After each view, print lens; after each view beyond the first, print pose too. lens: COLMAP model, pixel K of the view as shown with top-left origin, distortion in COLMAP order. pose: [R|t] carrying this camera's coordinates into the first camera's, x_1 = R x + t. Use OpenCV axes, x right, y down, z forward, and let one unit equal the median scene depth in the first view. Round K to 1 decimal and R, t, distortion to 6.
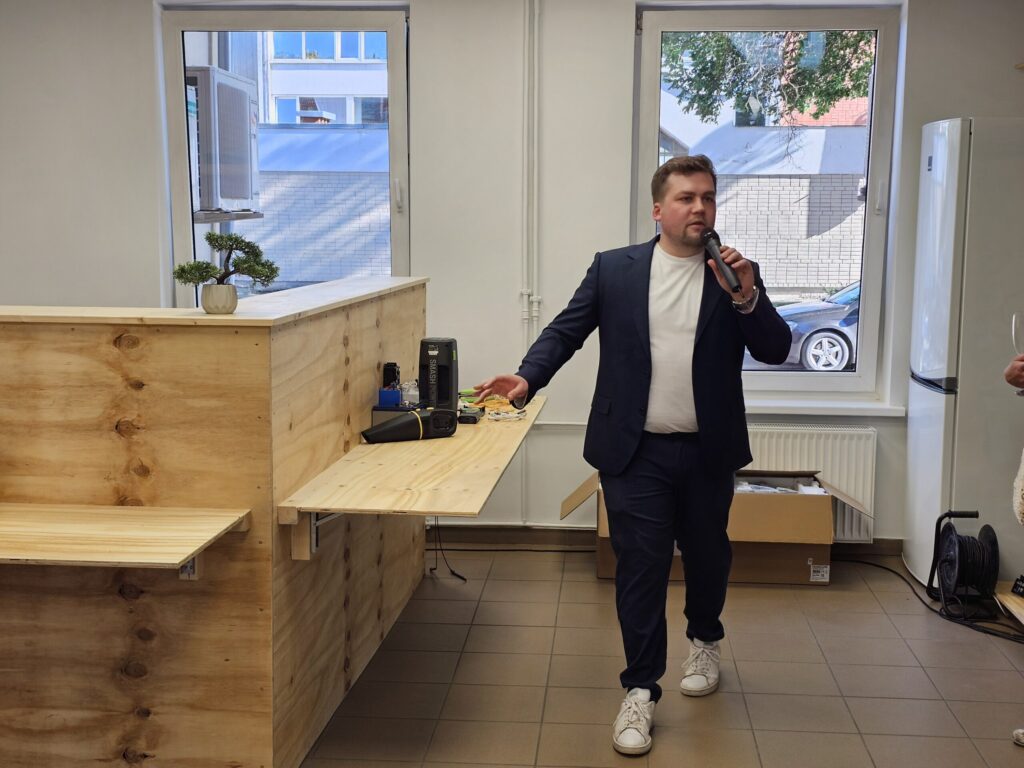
lens RADIAL K [[1366.2, 0, 511.6], [0, 1366.2, 379.1], [0, 0, 1]] dist [0.042251, 0.000000]
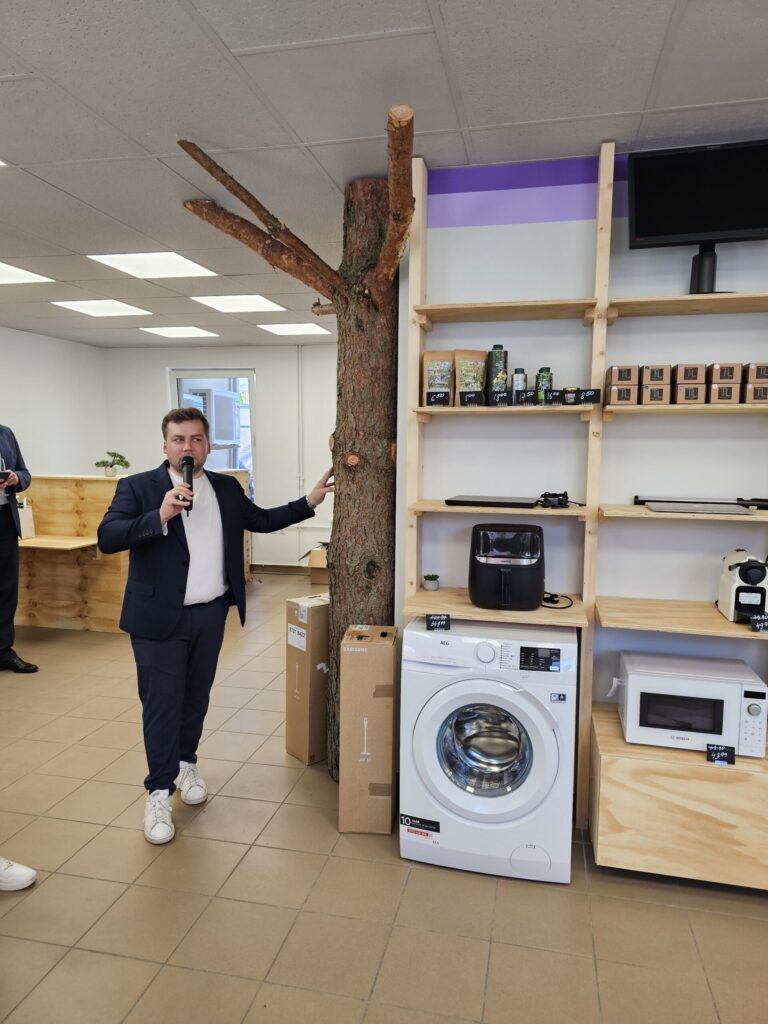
lens RADIAL K [[683.6, 0, 404.0], [0, 683.6, 513.9], [0, 0, 1]] dist [0.027203, -0.013655]
pose [[0.988796, 0.016540, -0.148354, 0.697646], [-0.019758, 0.999600, -0.020249, 0.056564], [0.147960, 0.022953, 0.988727, -0.469146]]
